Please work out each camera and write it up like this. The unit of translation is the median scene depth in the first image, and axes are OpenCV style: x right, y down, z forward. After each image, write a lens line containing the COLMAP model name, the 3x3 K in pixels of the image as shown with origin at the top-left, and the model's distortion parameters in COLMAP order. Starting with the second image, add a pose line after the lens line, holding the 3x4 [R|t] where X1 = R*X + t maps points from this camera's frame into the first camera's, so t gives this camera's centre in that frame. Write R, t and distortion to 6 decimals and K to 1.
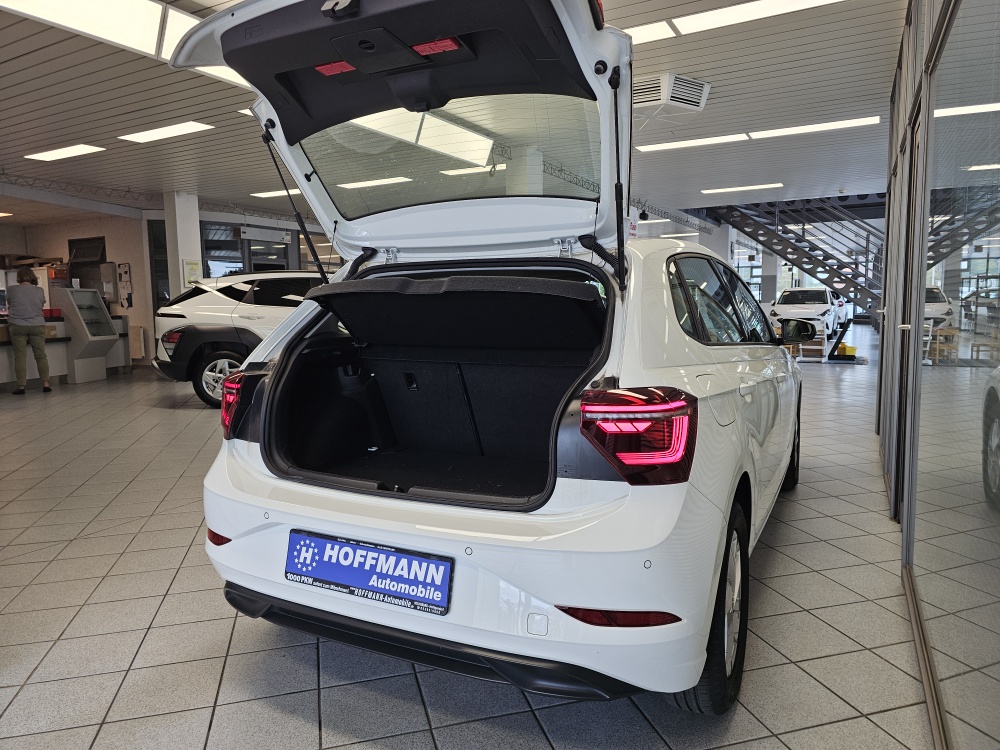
lens RADIAL K [[682.1, 0, 500.8], [0, 682.1, 354.7], [0, 0, 1]] dist [0.057296, -0.062436]
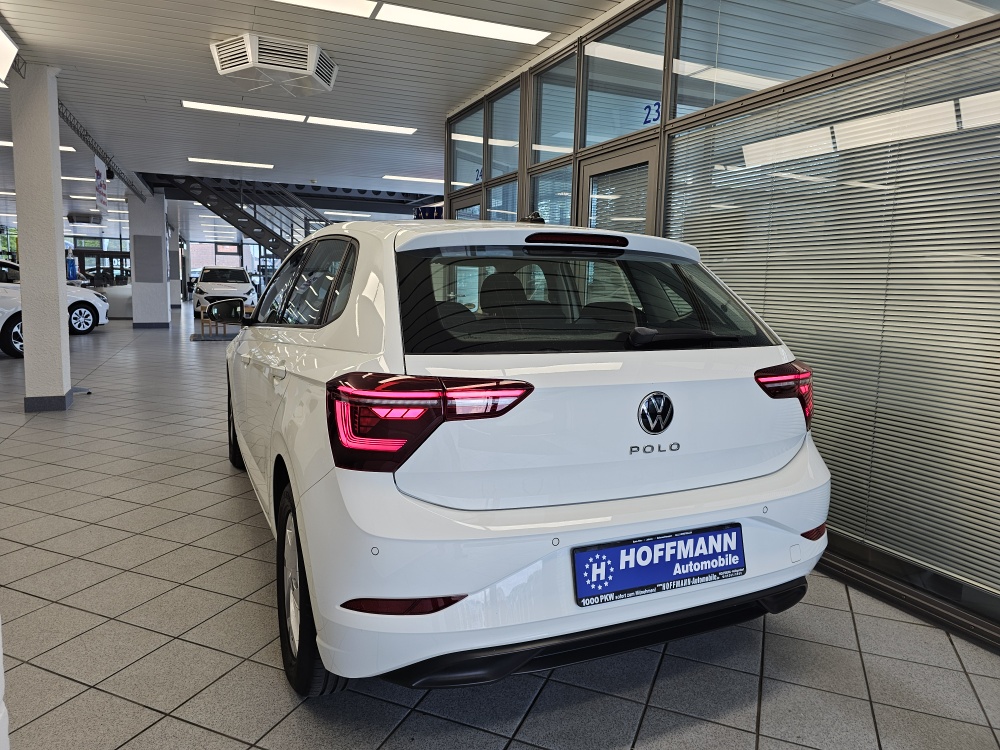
lens RADIAL K [[682.1, 0, 503.1], [0, 682.1, 346.7], [0, 0, 1]] dist [0.057296, -0.062436]
pose [[0.611534, -0.045825, 0.789890, -1.090719], [0.028442, 0.998949, 0.035934, -0.036584], [-0.790707, 0.000492, 0.612195, 0.574716]]
